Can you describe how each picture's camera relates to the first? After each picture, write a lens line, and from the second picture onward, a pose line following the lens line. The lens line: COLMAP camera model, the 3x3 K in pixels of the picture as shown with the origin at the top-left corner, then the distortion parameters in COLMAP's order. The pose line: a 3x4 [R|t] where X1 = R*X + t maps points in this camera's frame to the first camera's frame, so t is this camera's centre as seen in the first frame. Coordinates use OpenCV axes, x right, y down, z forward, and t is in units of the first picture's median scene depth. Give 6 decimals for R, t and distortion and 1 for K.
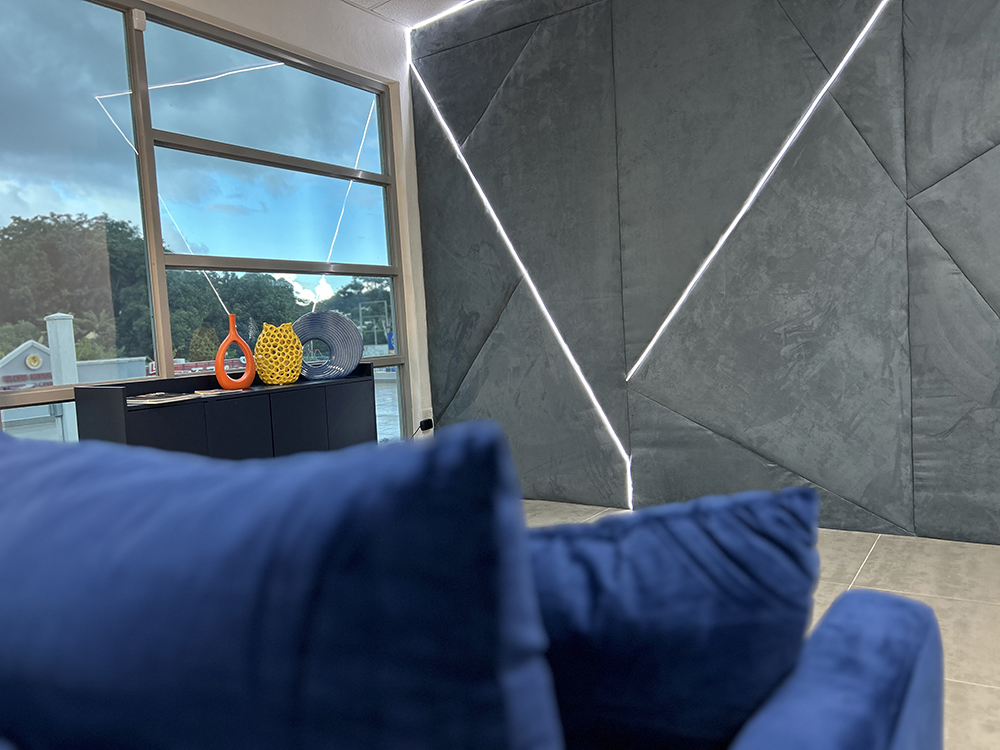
lens RADIAL K [[747.3, 0, 498.9], [0, 747.3, 378.0], [0, 0, 1]] dist [0.013481, -0.007905]
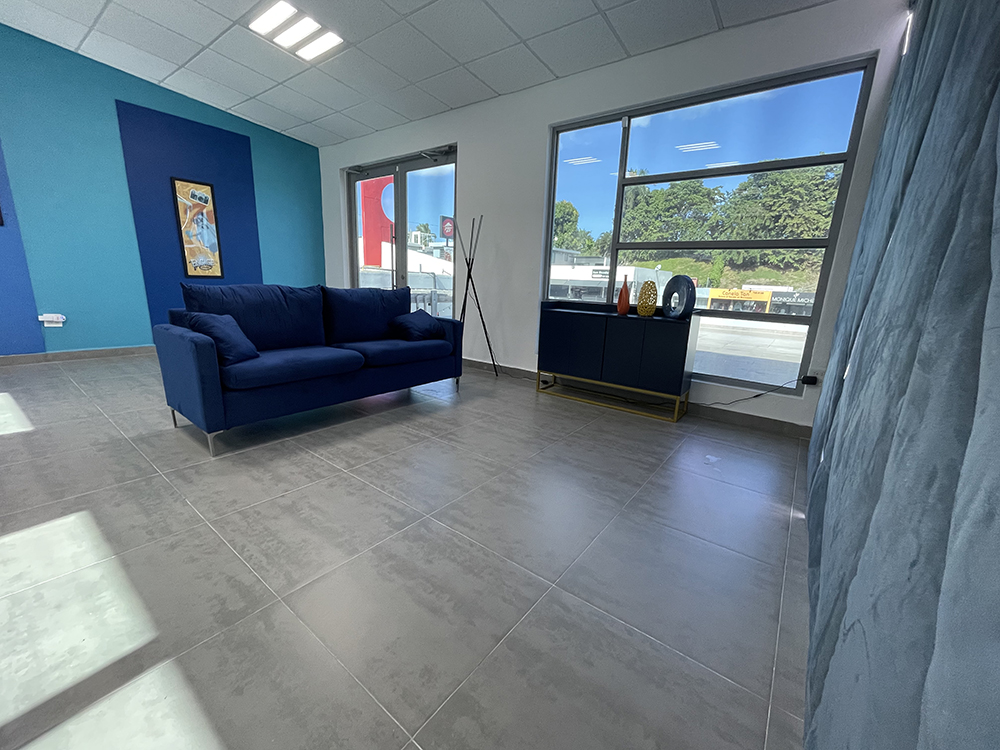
lens RADIAL K [[403.2, 0, 498.7], [0, 403.2, 375.4], [0, 0, 1]] dist [0.000172, 0.000368]
pose [[-0.067374, 0.284593, -0.956278, 0.686388], [-0.095216, 0.952247, 0.290102, -0.104436], [0.993174, 0.110599, -0.037059, 0.690702]]
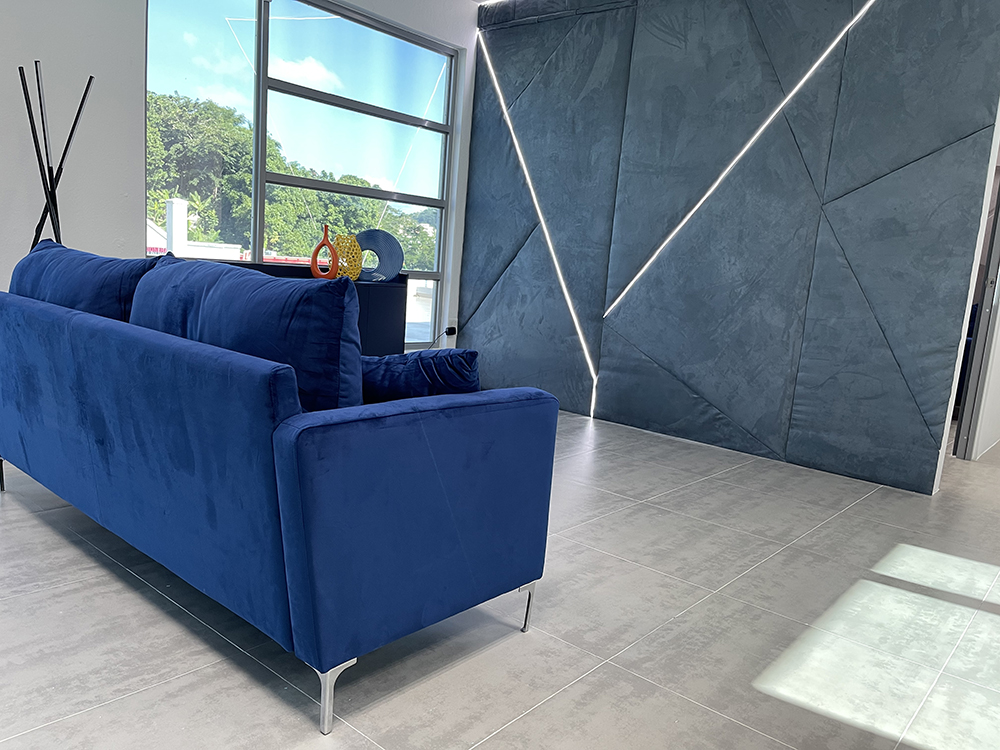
lens RADIAL K [[760.5, 0, 498.3], [0, 760.5, 376.2], [0, 0, 1]] dist [0.005913, 0.004613]
pose [[0.984025, 0.150016, -0.095860, 0.146861], [-0.140868, 0.985363, 0.096003, 0.004116], [0.108859, -0.080966, 0.990754, -0.335165]]
